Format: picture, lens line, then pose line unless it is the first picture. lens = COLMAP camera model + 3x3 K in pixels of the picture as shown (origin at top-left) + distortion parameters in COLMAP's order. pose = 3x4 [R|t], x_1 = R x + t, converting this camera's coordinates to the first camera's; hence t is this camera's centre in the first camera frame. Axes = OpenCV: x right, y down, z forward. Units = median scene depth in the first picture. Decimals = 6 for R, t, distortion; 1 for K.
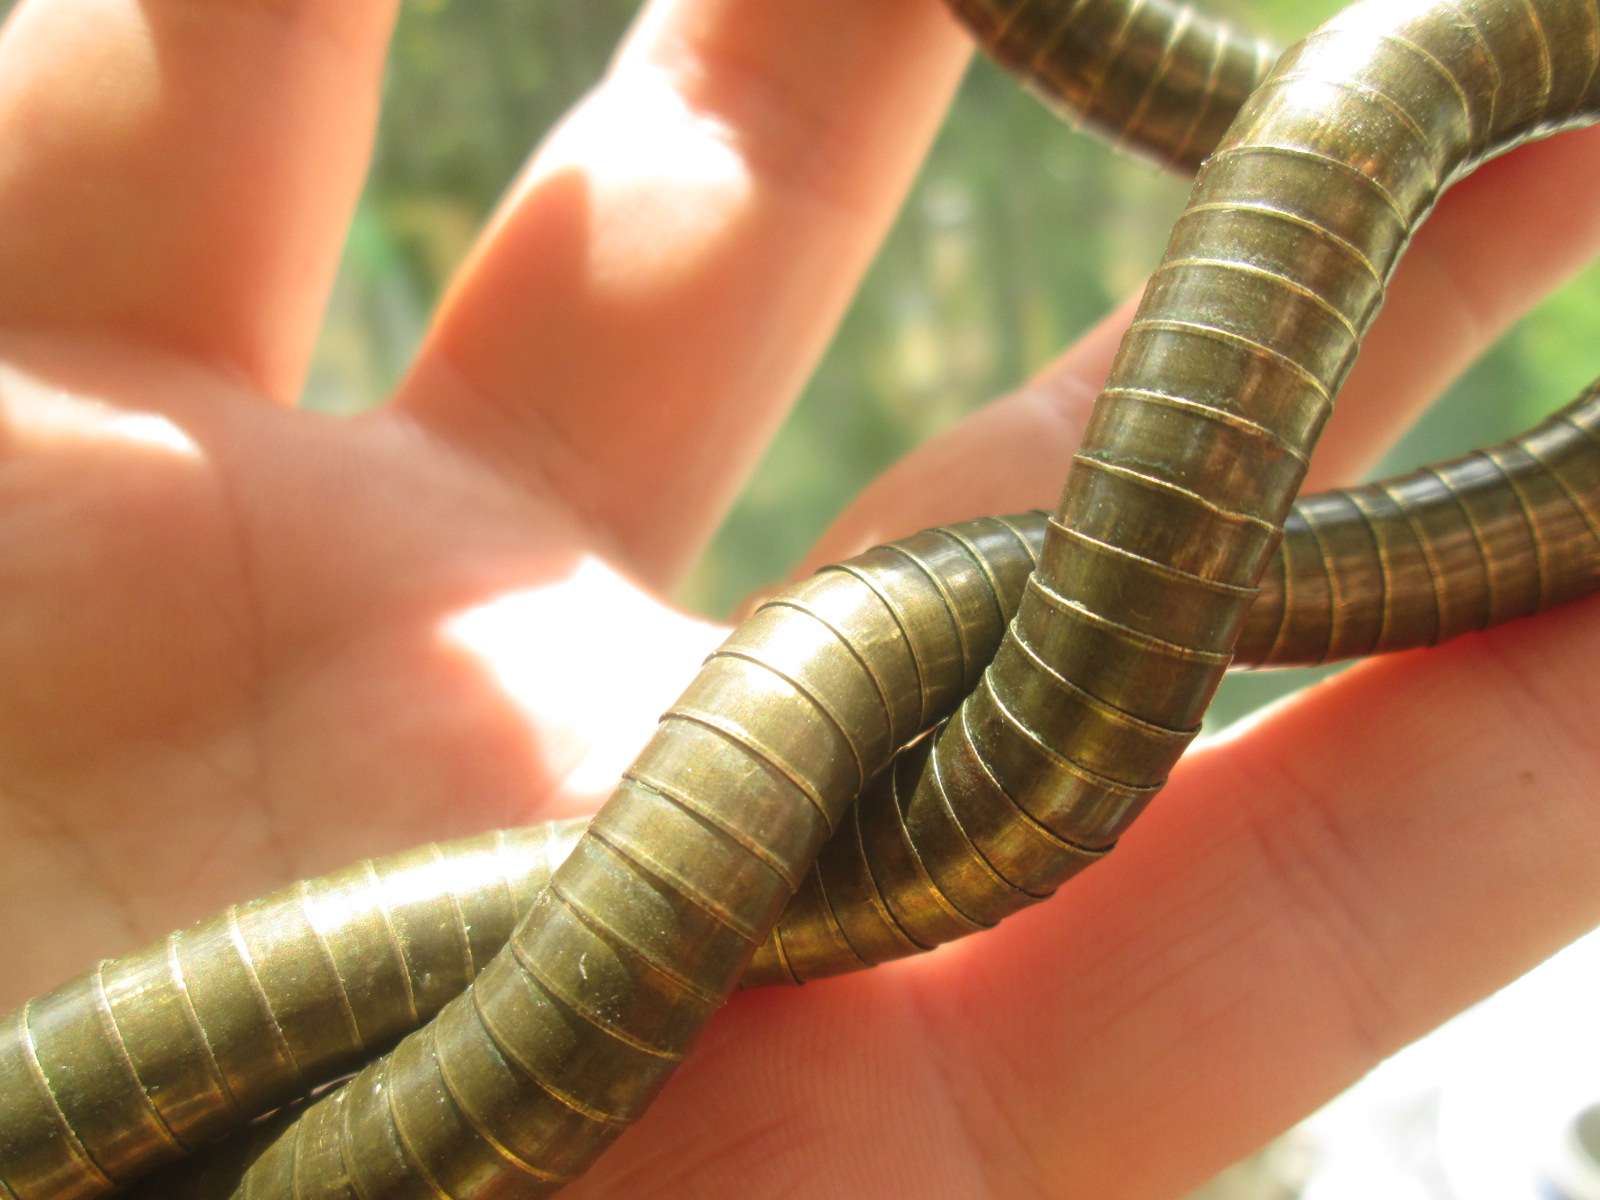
lens RADIAL K [[1482.1, 0, 800.0], [0, 1482.1, 600.0], [0, 0, 1]] dist [0.012389, 0.007300]
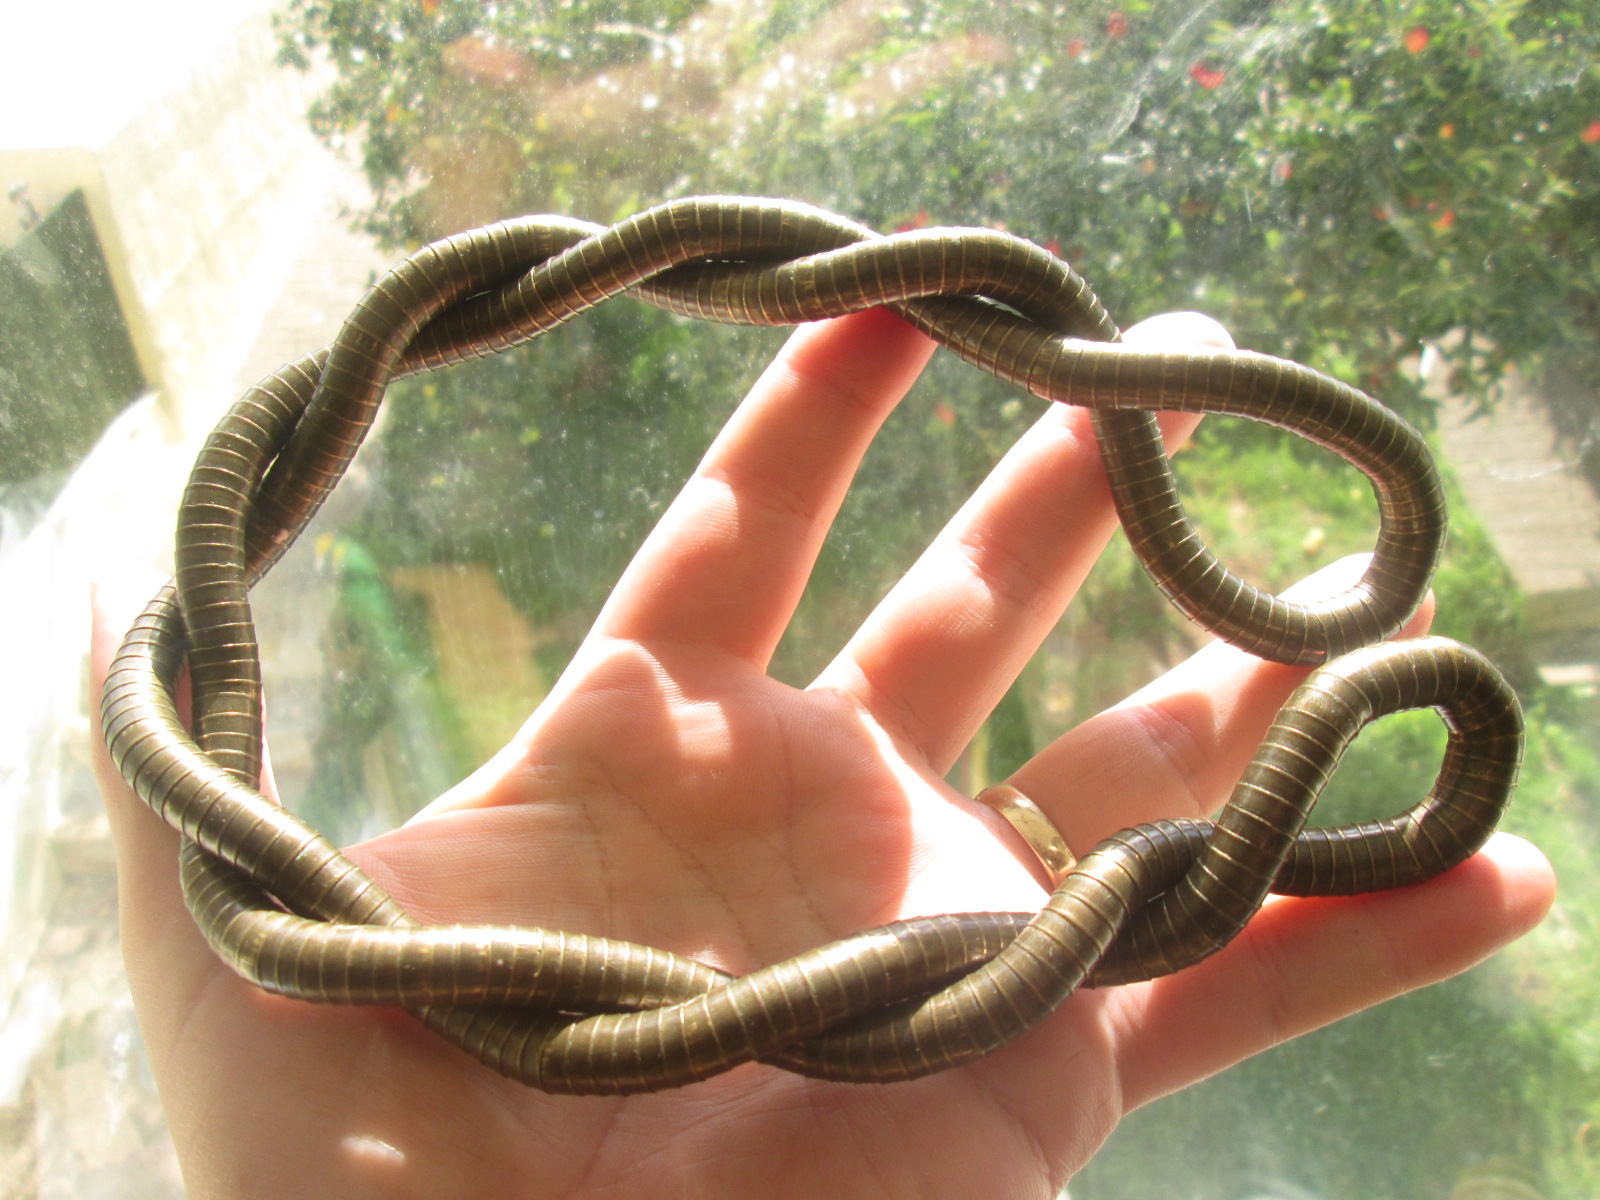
lens RADIAL K [[1482.1, 0, 800.0], [0, 1482.1, 600.0], [0, 0, 1]] dist [0.012389, 0.007300]
pose [[0.986560, 0.161690, 0.023595, -0.804369], [-0.154270, 0.969259, -0.191672, 0.208404], [-0.053862, 0.185456, 0.981175, -1.952153]]
